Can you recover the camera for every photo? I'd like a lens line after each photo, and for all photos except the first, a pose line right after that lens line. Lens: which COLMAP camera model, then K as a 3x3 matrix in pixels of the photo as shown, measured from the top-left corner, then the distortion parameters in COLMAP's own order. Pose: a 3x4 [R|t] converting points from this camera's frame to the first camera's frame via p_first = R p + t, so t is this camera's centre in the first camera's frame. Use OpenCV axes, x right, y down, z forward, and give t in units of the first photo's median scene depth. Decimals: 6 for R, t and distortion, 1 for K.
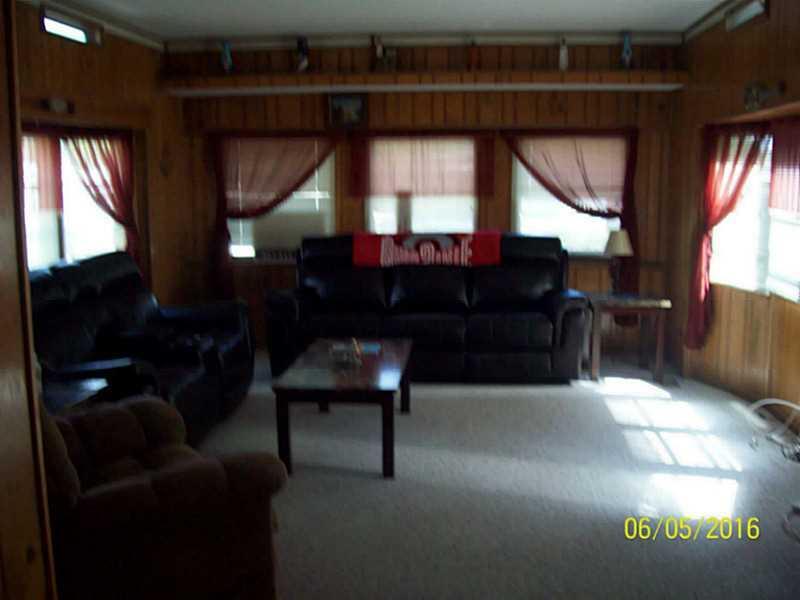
lens RADIAL K [[840.8, 0, 400.0], [0, 840.8, 300.0], [0, 0, 1]] dist [-0.233338, 0.261404]
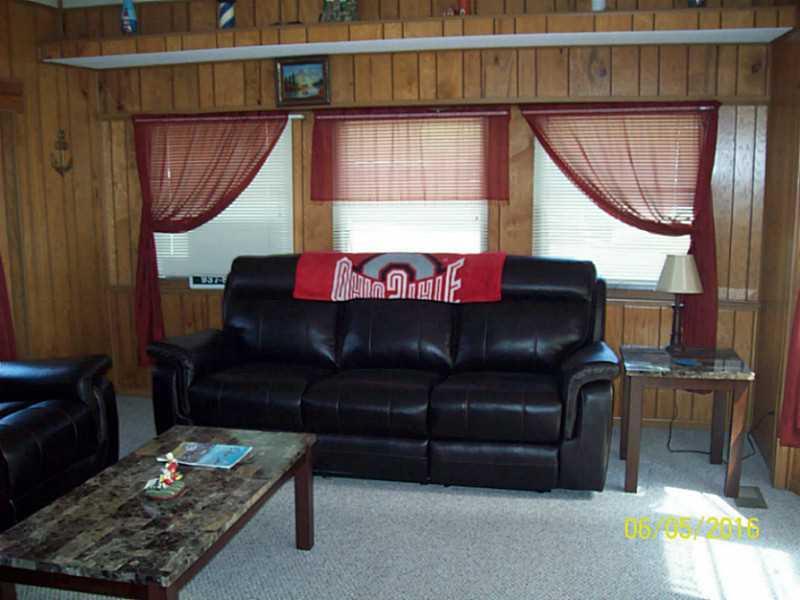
lens RADIAL K [[840.8, 0, 400.0], [0, 840.8, 300.0], [0, 0, 1]] dist [-0.233338, 0.261404]
pose [[0.988469, 0.019215, -0.150201, 0.135895], [-0.018077, 0.999797, 0.008935, -0.047376], [0.150342, -0.006116, 0.988615, 0.308984]]
